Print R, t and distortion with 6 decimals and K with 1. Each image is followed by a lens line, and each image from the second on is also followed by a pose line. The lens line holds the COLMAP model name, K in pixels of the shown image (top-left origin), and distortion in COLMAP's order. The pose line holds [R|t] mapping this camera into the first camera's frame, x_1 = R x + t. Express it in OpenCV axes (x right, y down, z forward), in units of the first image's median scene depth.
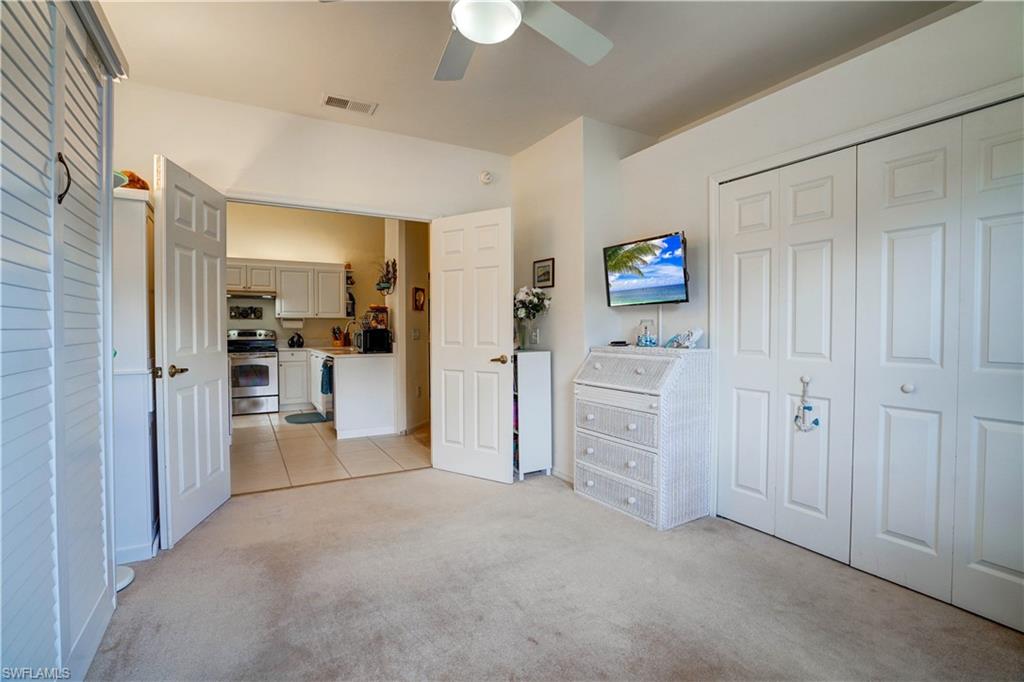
lens RADIAL K [[471.8, 0, 508.7], [0, 471.8, 336.8], [0, 0, 1]] dist [-0.036922, 0.005271]
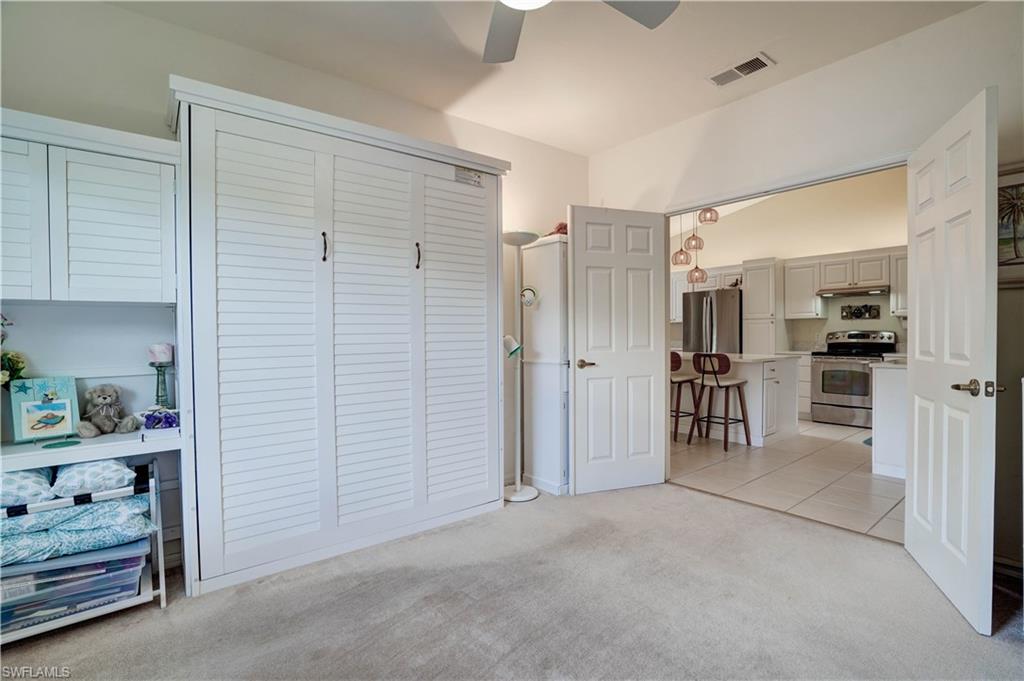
lens RADIAL K [[471.8, 0, 511.5], [0, 471.8, 336.1], [0, 0, 1]] dist [-0.036922, 0.005271]
pose [[0.165210, 0.005389, -0.986244, 0.200303], [-0.009321, 0.999949, 0.003902, -0.003048], [0.986214, 0.008548, 0.165252, 0.203427]]
